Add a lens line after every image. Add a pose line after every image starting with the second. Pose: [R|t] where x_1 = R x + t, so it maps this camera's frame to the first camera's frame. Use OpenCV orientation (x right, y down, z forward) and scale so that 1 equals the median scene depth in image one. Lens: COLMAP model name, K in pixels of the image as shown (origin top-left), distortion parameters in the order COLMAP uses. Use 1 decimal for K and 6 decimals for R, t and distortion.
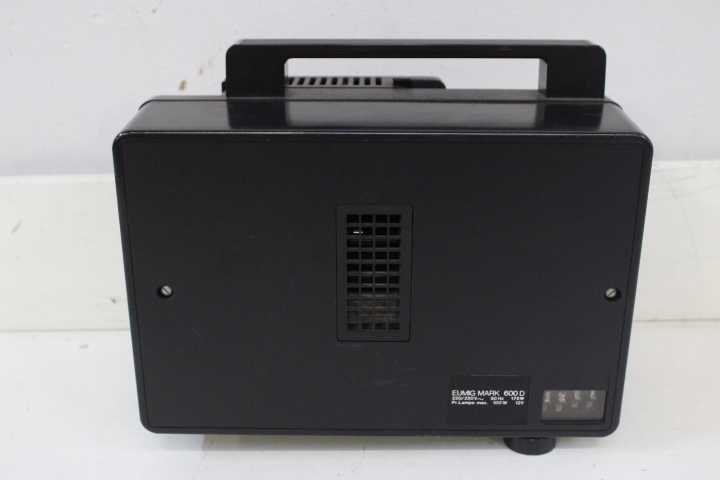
lens RADIAL K [[904.0, 0, 360.0], [0, 904.0, 240.0], [0, 0, 1]] dist [-0.092940, 0.055347]
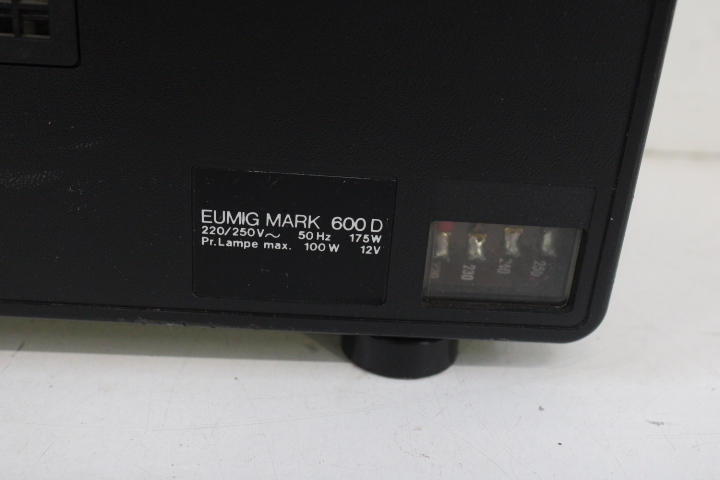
lens RADIAL K [[904.0, 0, 360.0], [0, 904.0, 240.0], [0, 0, 1]] dist [-0.092940, 0.055347]
pose [[0.996327, 0.044280, 0.073292, 0.141258], [-0.051055, 0.994327, 0.093310, 0.137407], [-0.068744, -0.096709, 0.992936, 0.590094]]
